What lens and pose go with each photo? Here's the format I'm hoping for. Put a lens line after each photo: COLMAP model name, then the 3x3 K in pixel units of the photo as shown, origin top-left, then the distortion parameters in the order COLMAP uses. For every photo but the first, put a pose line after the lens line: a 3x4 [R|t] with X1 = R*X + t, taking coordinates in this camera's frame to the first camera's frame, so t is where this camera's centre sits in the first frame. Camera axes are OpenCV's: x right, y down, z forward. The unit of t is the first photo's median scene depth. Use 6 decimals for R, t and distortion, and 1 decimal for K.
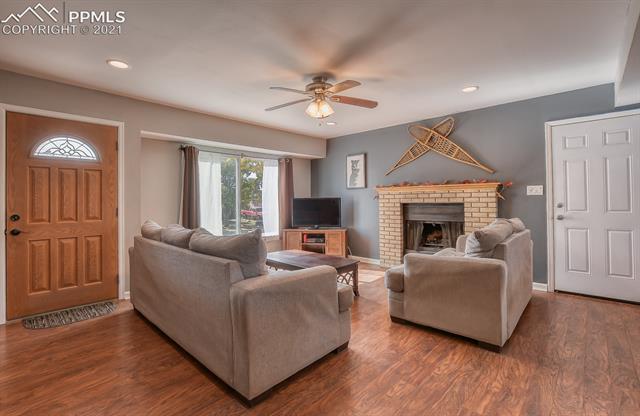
lens RADIAL K [[293.3, 0, 320.1], [0, 293.3, 197.2], [0, 0, 1]] dist [-0.013302, 0.000011]
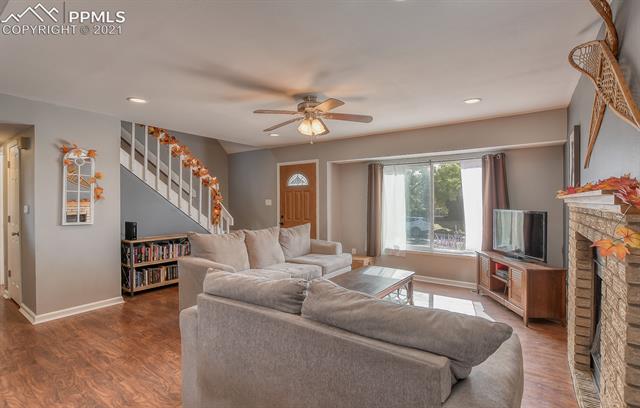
lens RADIAL K [[301.3, 0, 319.5], [0, 301.3, 200.6], [0, 0, 1]] dist [-0.018459, -0.000163]
pose [[0.139549, 0.006340, -0.990195, 0.935526], [0.010995, 0.999908, 0.007952, -0.048279], [0.990154, -0.011997, 0.139466, 0.792454]]
